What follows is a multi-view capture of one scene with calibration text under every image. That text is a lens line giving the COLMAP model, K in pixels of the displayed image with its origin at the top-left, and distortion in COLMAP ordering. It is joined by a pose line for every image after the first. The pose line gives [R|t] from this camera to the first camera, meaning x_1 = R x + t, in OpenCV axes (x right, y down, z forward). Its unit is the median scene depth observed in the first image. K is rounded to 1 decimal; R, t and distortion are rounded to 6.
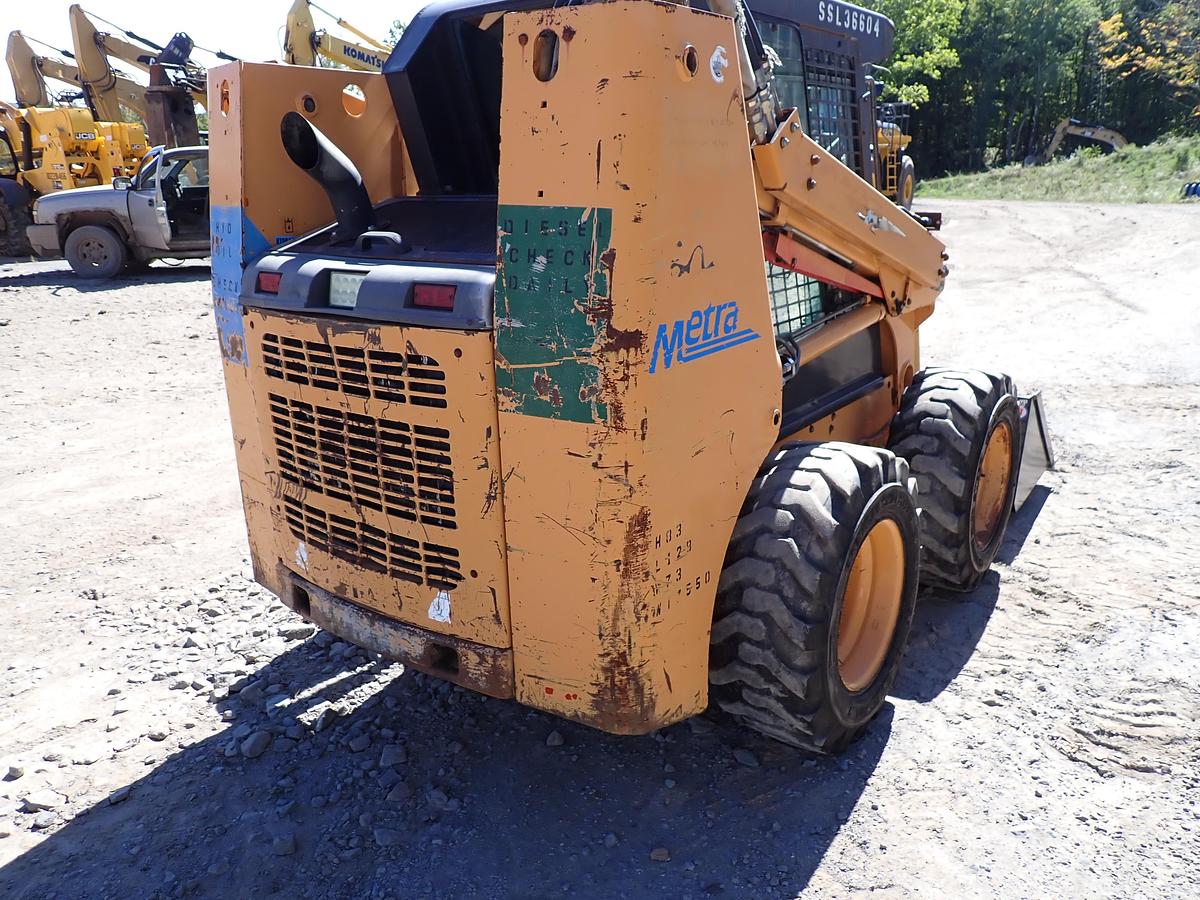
lens RADIAL K [[892.3, 0, 603.6], [0, 892.3, 450.7], [0, 0, 1]] dist [0.011365, 0.005052]
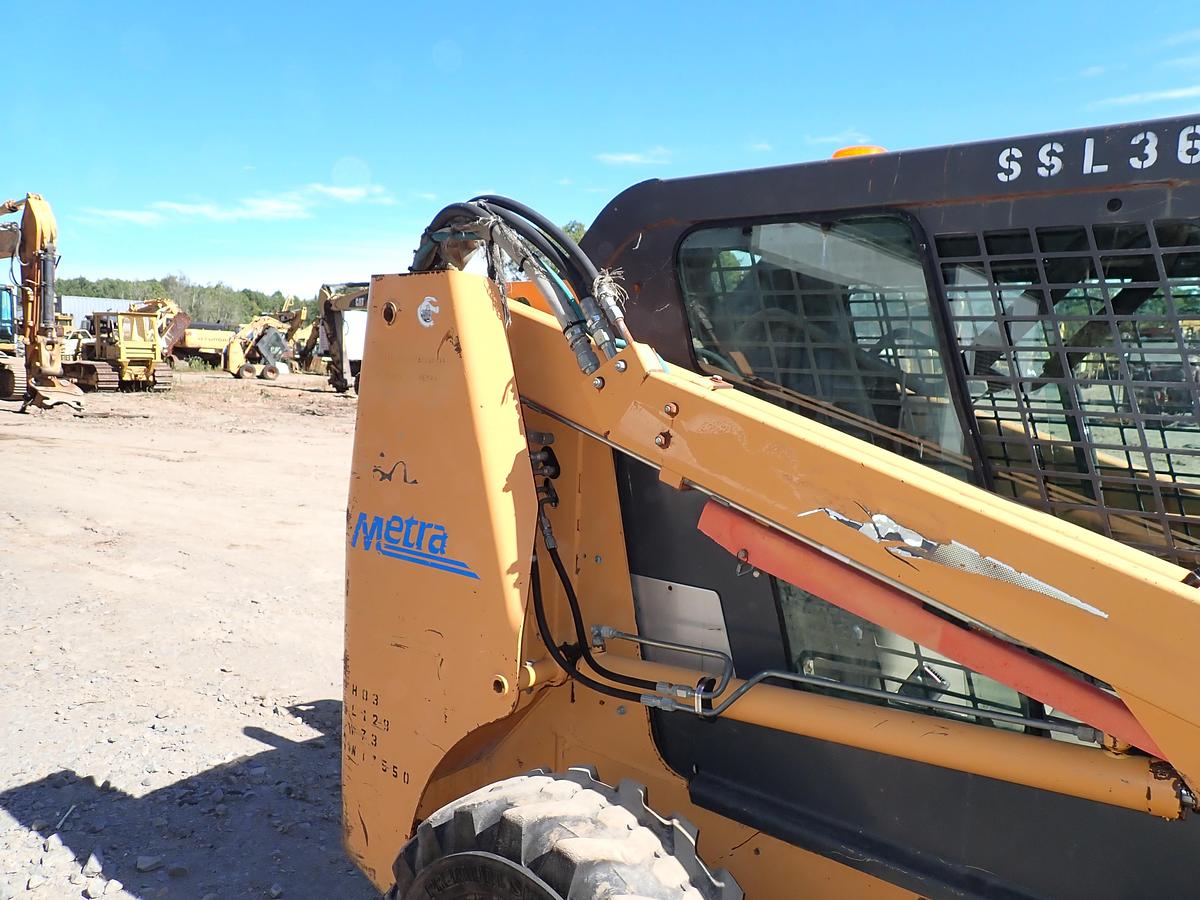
lens RADIAL K [[902.4, 0, 600.0], [0, 902.4, 450.0], [0, 0, 1]] dist [0.009833, -0.006237]
pose [[-0.048180, 0.119389, -0.991678, 1.115266], [-0.328023, 0.935874, 0.128608, -0.427240], [0.943440, 0.331489, -0.005928, 1.115246]]
